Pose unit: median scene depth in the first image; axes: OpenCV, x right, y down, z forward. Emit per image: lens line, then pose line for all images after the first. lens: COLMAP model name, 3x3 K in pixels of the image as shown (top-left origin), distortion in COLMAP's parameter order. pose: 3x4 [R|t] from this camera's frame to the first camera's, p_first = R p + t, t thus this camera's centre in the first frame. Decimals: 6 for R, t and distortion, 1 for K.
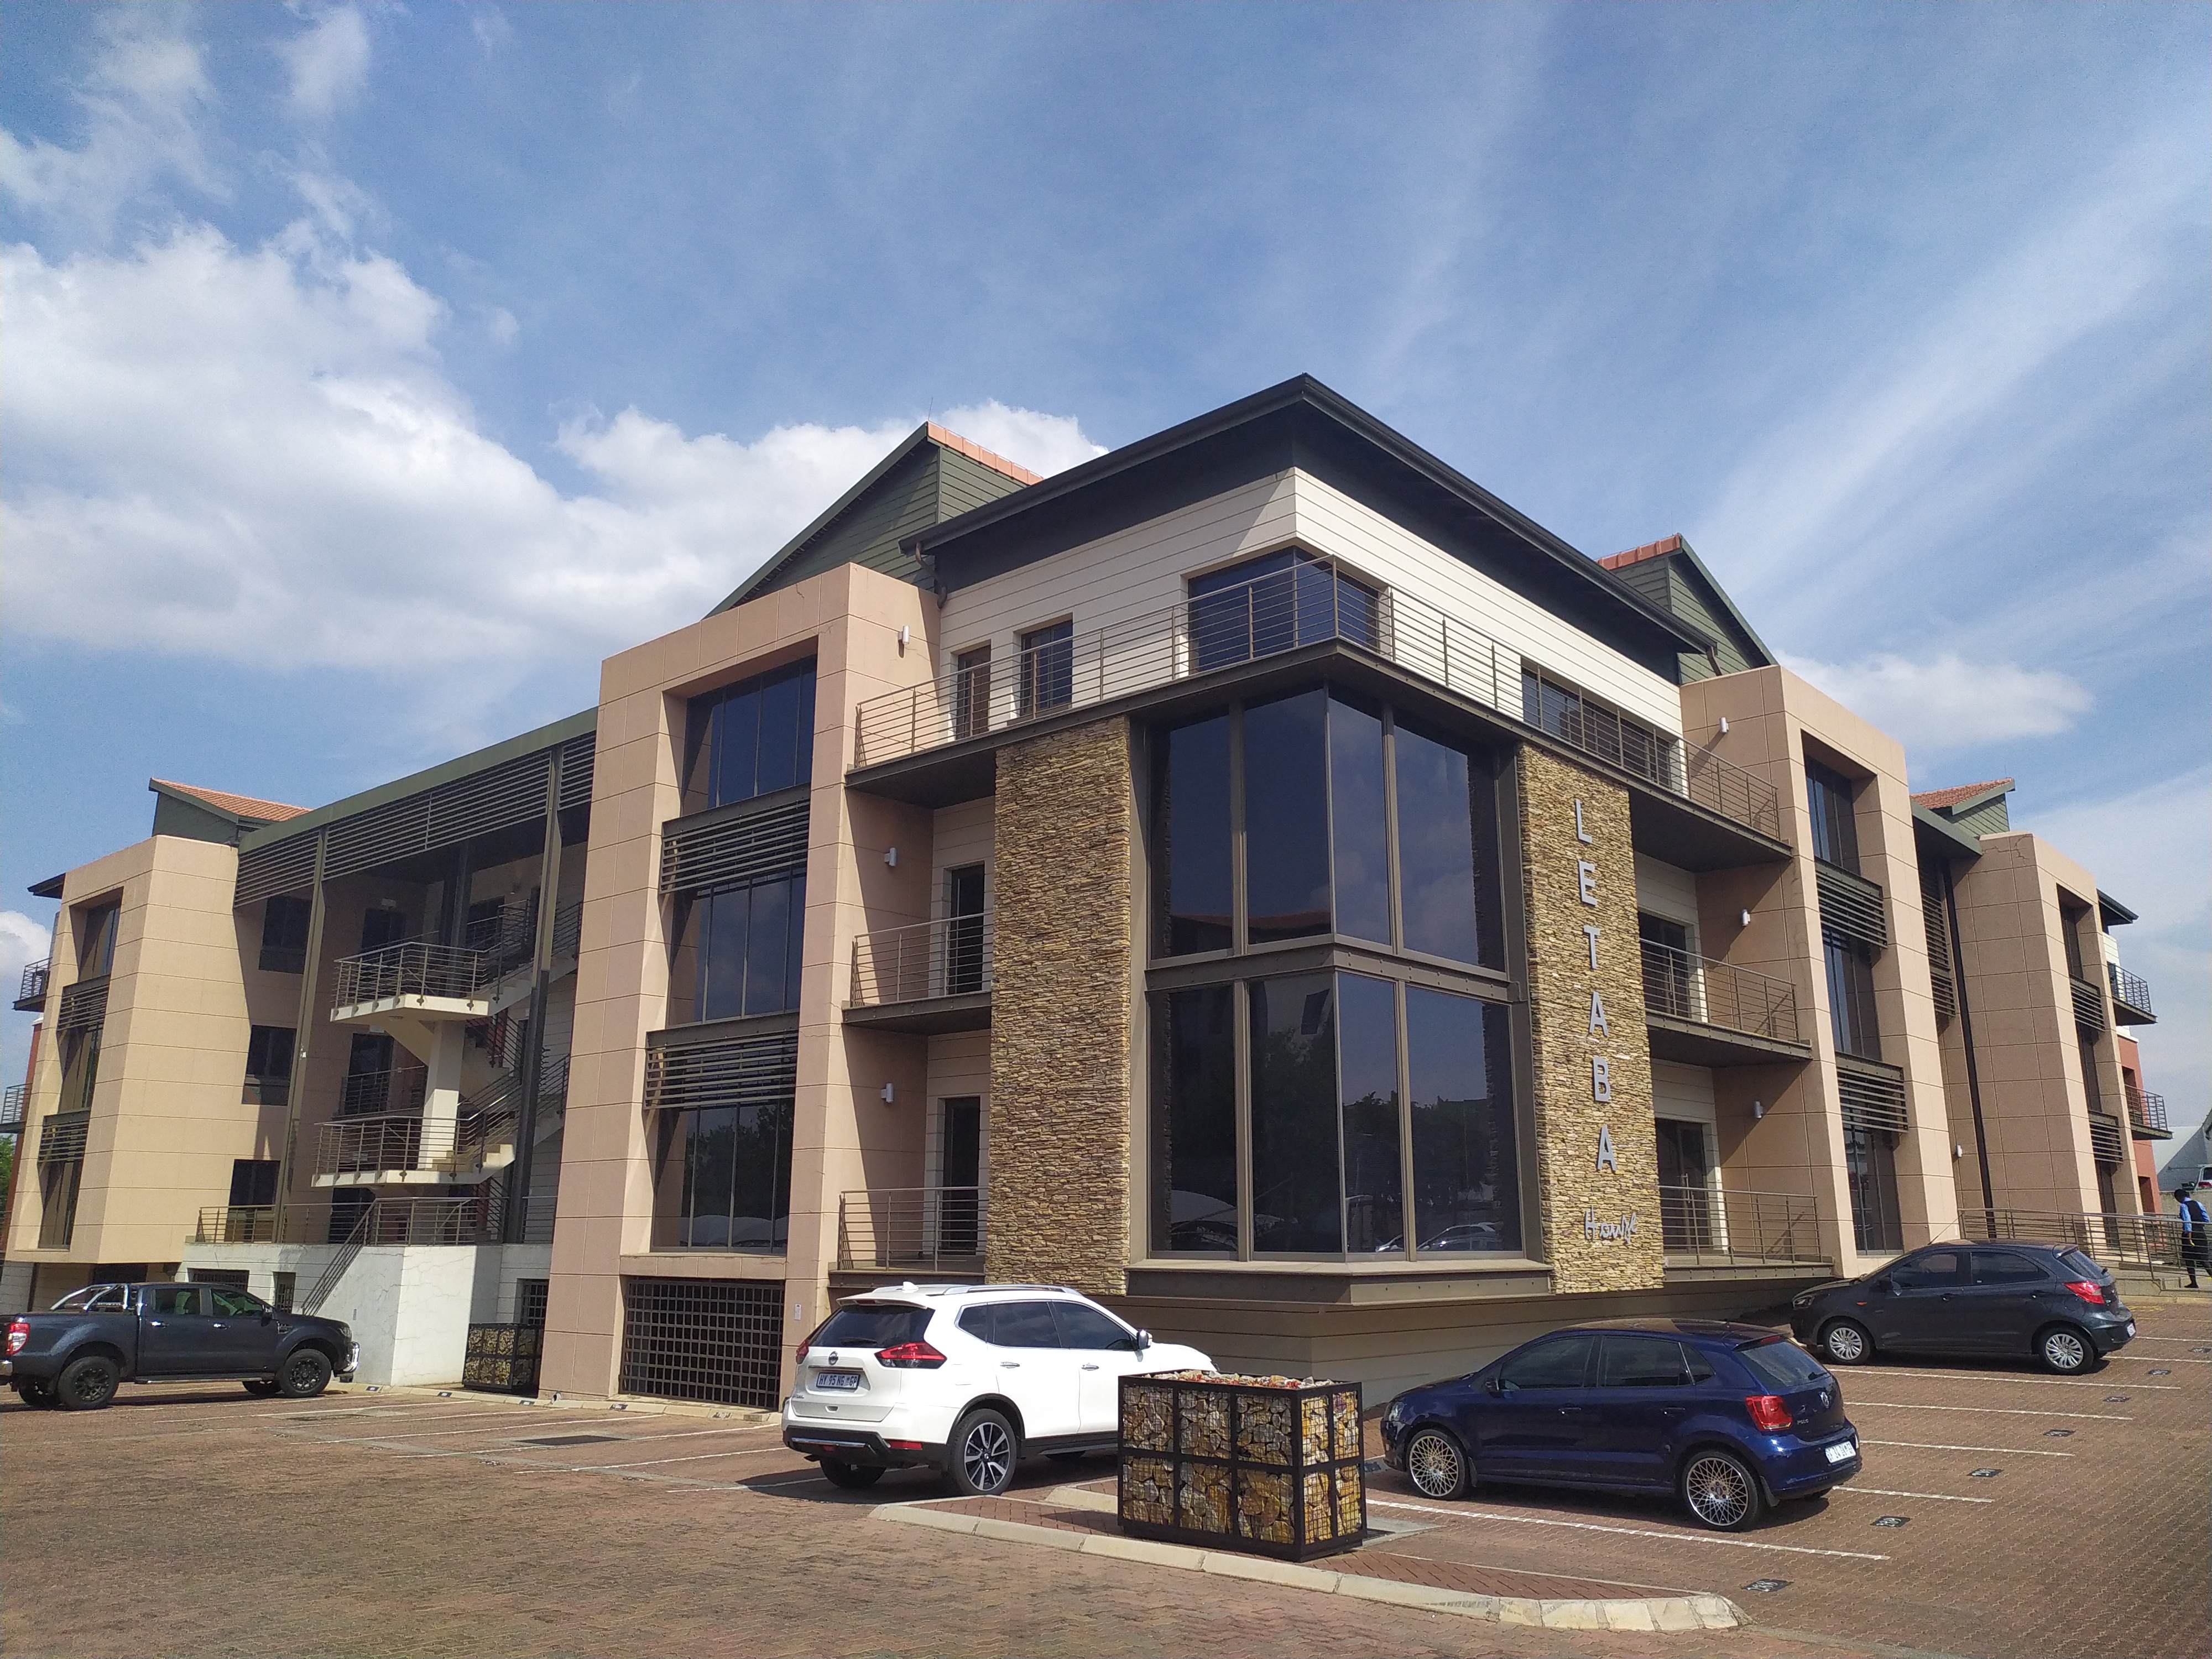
lens RADIAL K [[1669.4, 0, 1106.0], [0, 1669.4, 829.5], [0, 0, 1]] dist [0.088389, -0.080580]
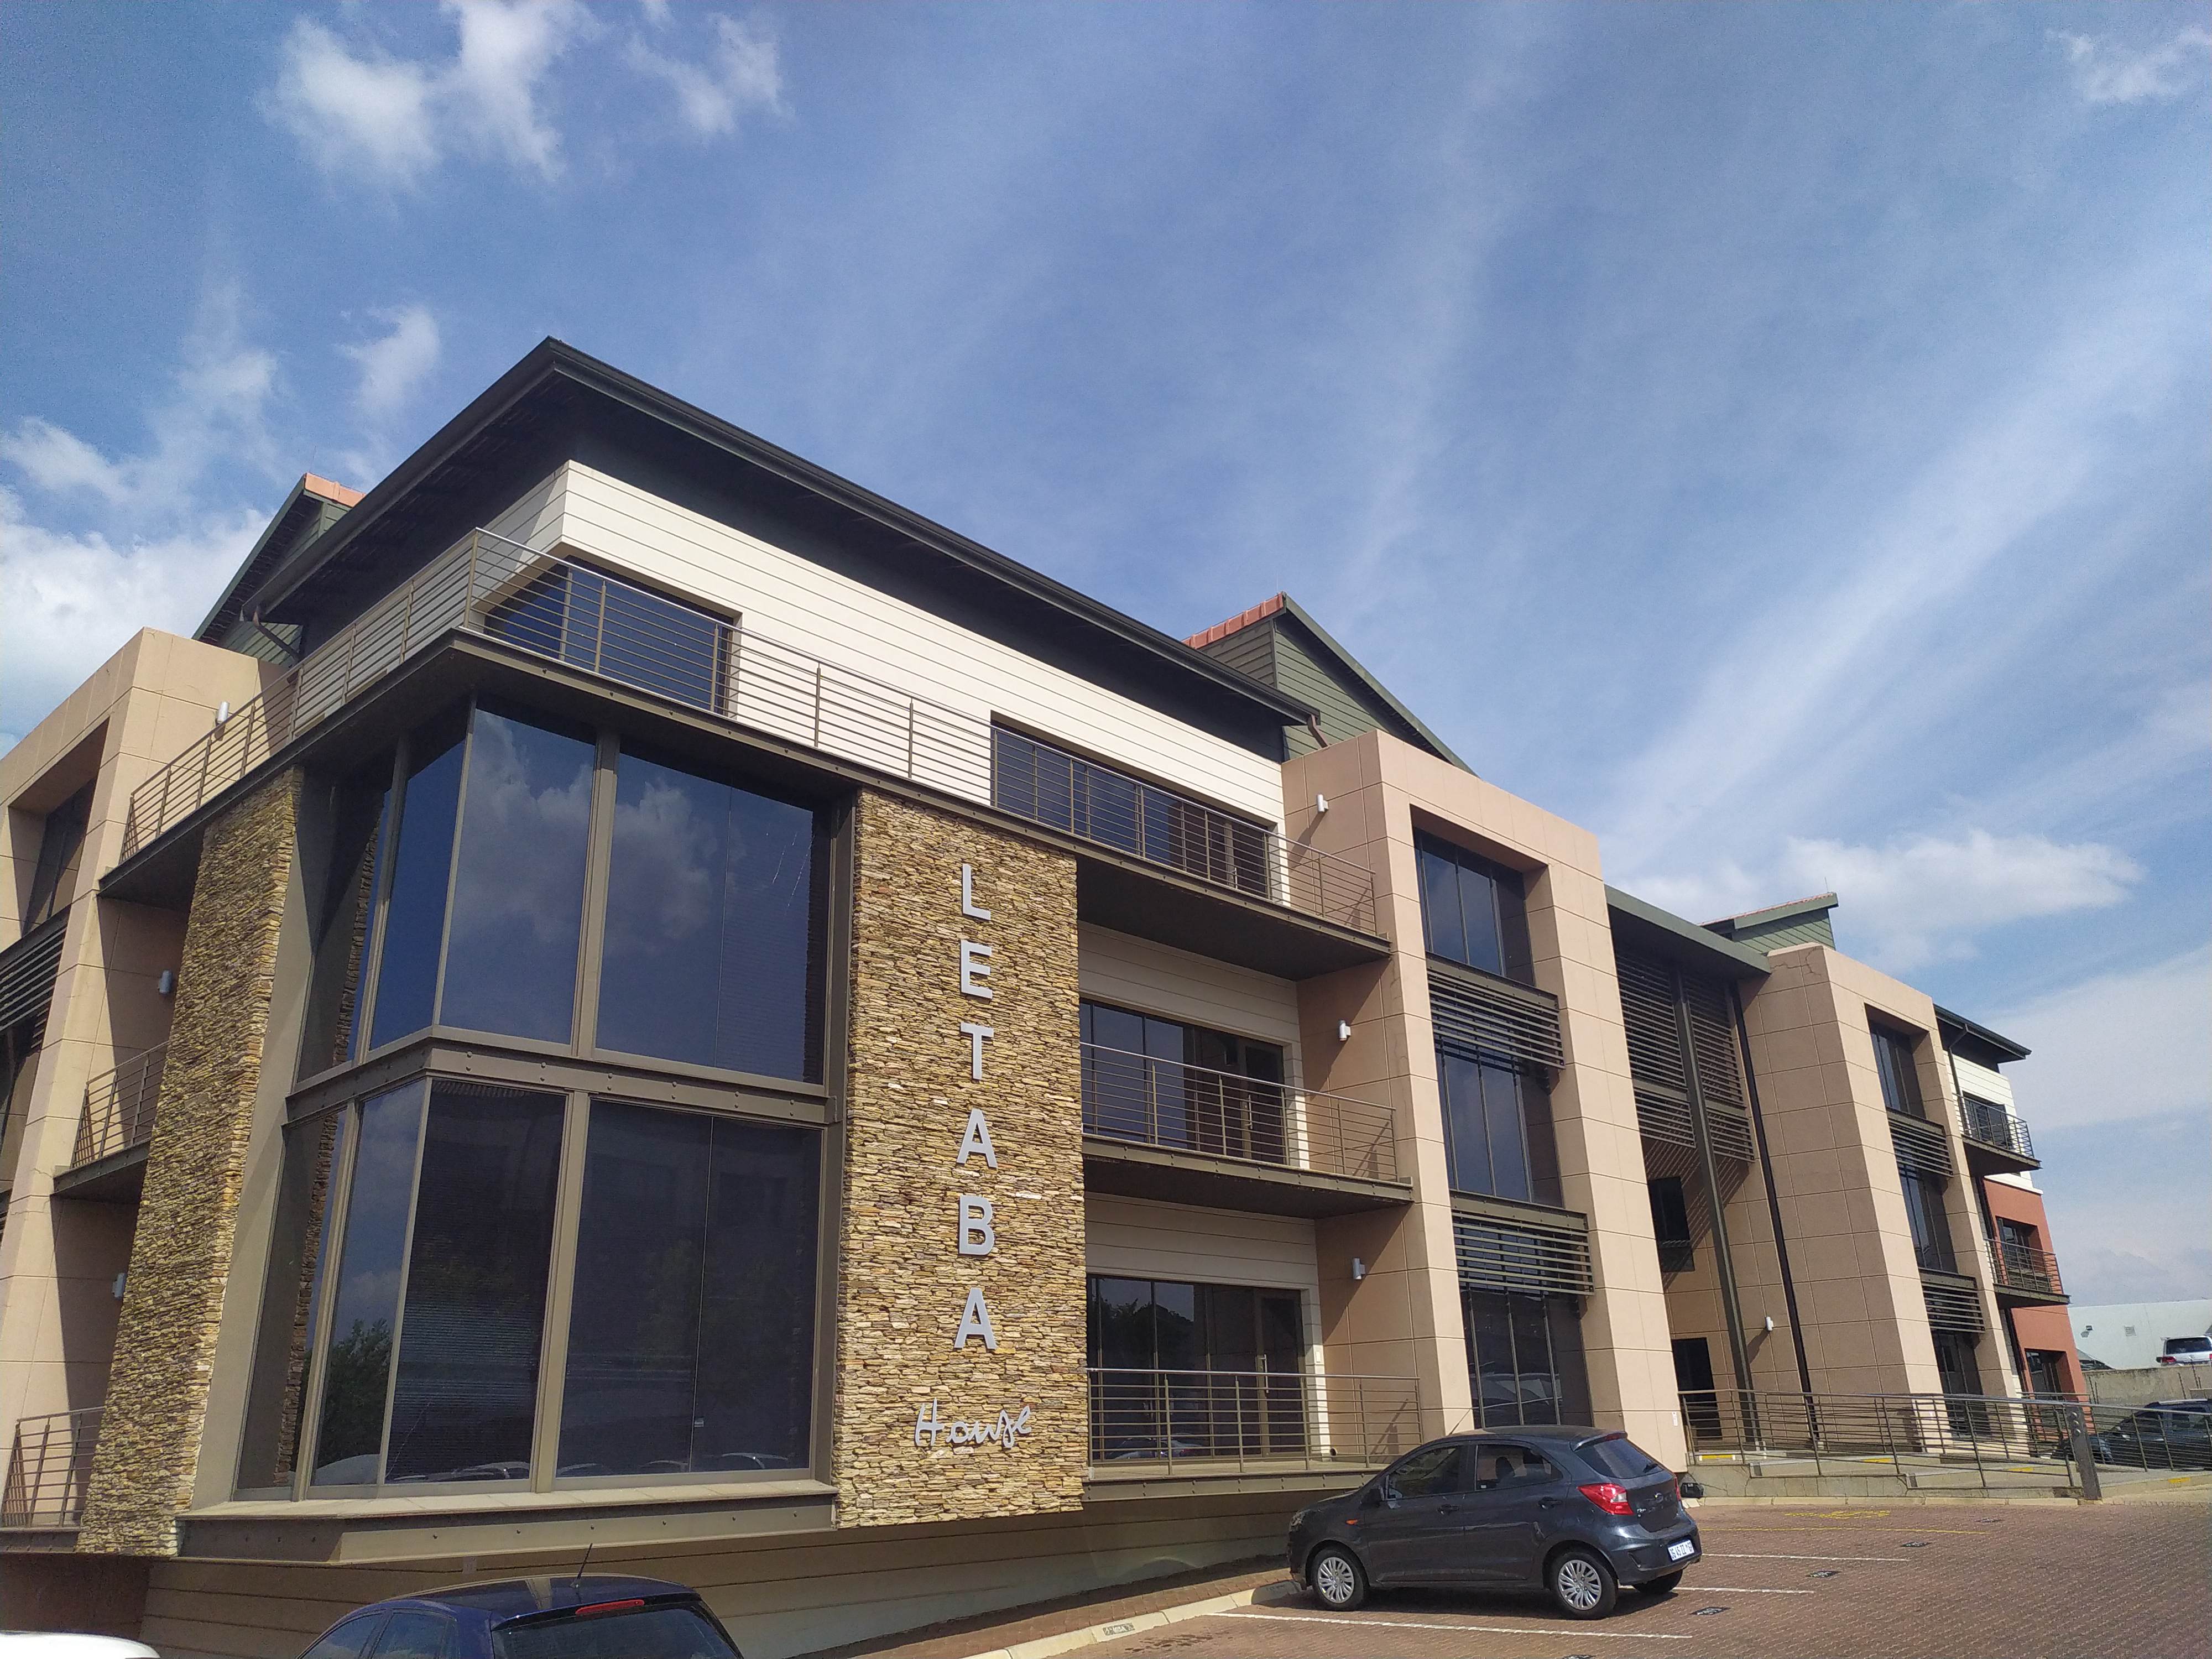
lens RADIAL K [[1631.9, 0, 1040.2], [0, 1631.9, 831.6], [0, 0, 1]] dist [0.025523, -0.004826]
pose [[0.997918, -0.046579, -0.044610, 0.347144], [0.040594, 0.991104, -0.126748, 0.064431], [0.050116, 0.124673, 0.990931, 0.242614]]
